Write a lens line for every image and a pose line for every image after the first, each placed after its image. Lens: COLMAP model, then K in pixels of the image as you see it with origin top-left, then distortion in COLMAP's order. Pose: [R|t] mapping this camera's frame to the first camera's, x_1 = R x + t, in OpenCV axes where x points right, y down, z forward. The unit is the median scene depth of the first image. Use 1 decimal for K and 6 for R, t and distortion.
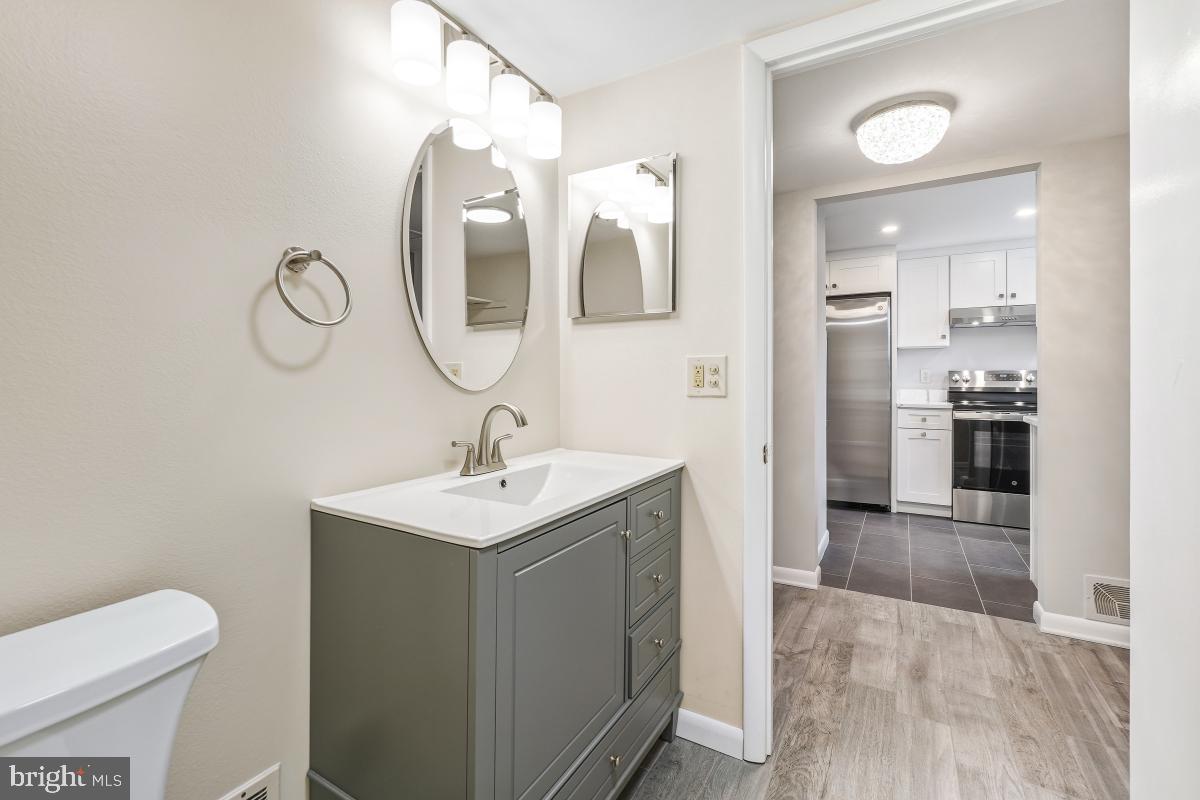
lens RADIAL K [[533.6, 0, 587.7], [0, 533.6, 394.9], [0, 0, 1]] dist [-0.001405, -0.000188]
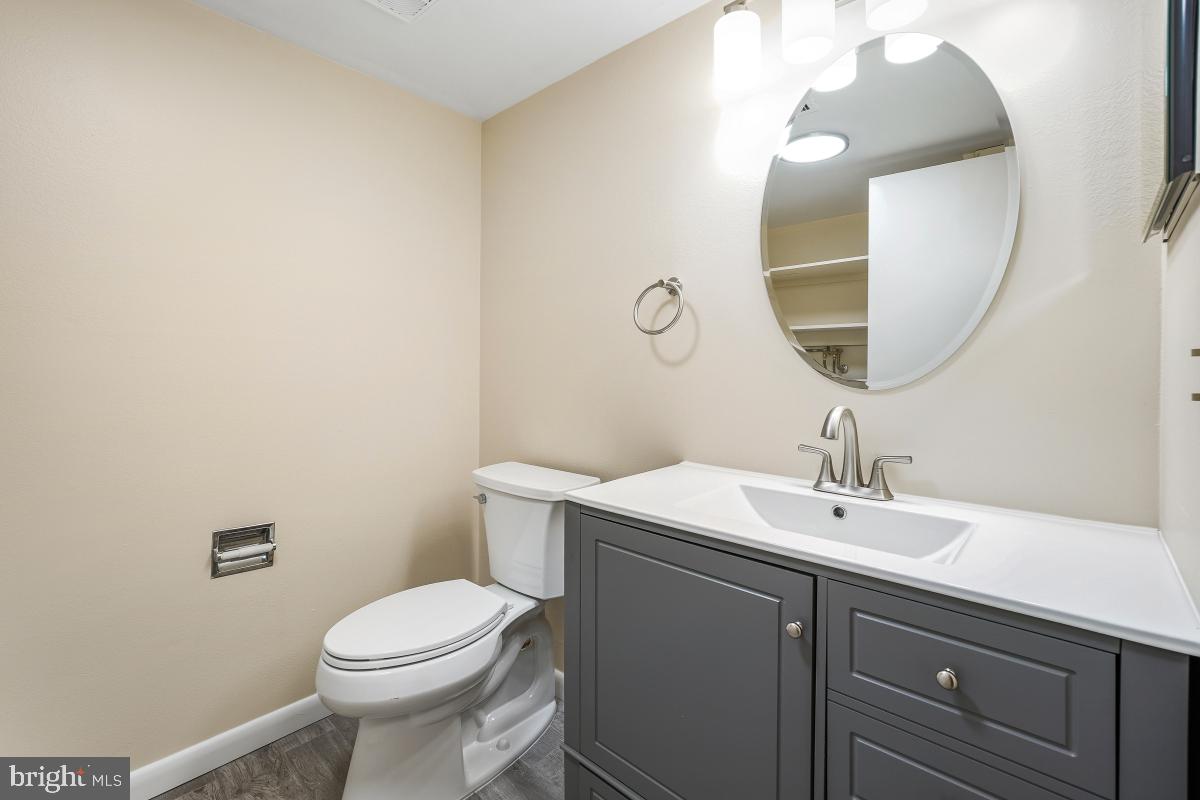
lens RADIAL K [[525.4, 0, 601.8], [0, 525.4, 385.8], [0, 0, 1]] dist [-0.001451, -0.000298]
pose [[-0.199895, 0.027580, -0.979429, 0.653901], [-0.042171, 0.998435, 0.036722, -0.026790], [0.978909, 0.048644, -0.198419, 0.835731]]
